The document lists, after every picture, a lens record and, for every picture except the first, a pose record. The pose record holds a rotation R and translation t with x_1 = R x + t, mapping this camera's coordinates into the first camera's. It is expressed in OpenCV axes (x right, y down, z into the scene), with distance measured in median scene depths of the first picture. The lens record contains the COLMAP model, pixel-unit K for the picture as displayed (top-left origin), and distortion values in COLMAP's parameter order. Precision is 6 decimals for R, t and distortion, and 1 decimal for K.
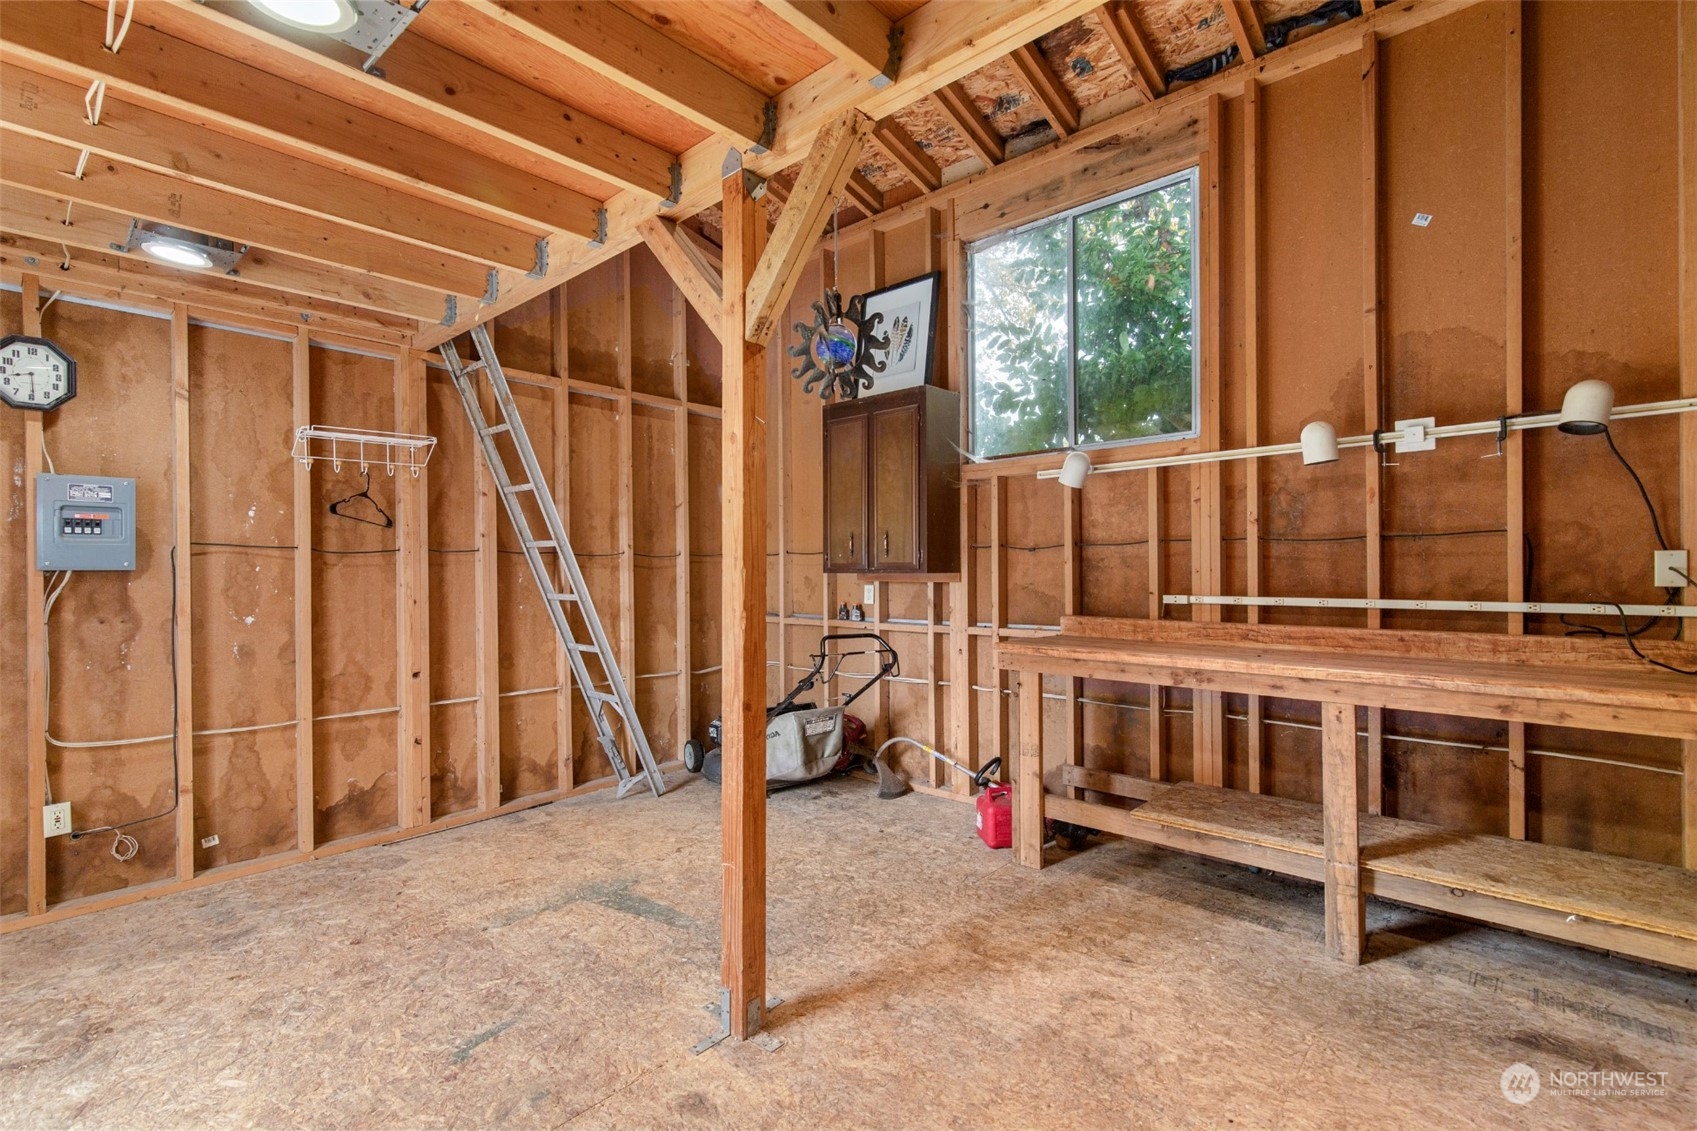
lens RADIAL K [[783.5, 0, 852.8], [0, 783.5, 569.8], [0, 0, 1]] dist [0.014480, 0.000002]
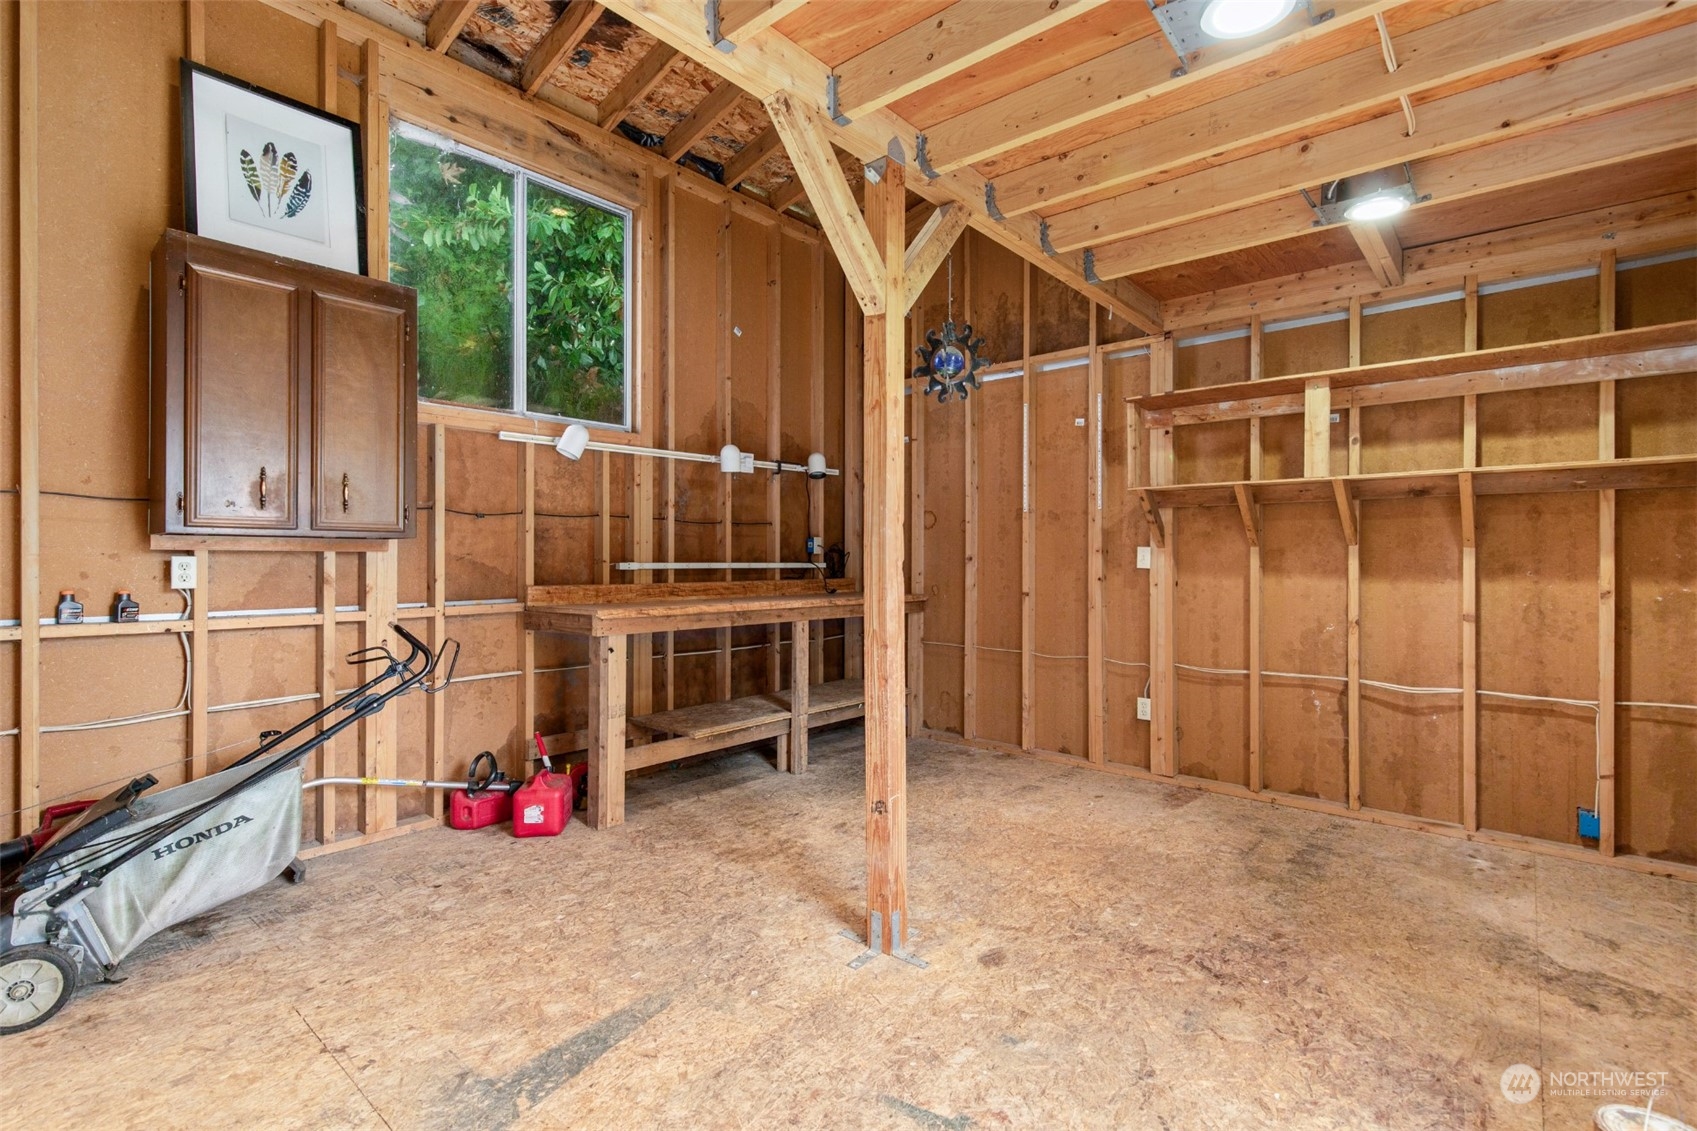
lens RADIAL K [[783.5, 0, 853.7], [0, 783.5, 559.4], [0, 0, 1]] dist [0.014480, 0.000002]
pose [[-0.030316, 0.007927, 0.999509, -0.854863], [0.003147, 0.999964, -0.007836, 0.040930], [-0.999535, 0.002908, -0.030340, 0.754768]]
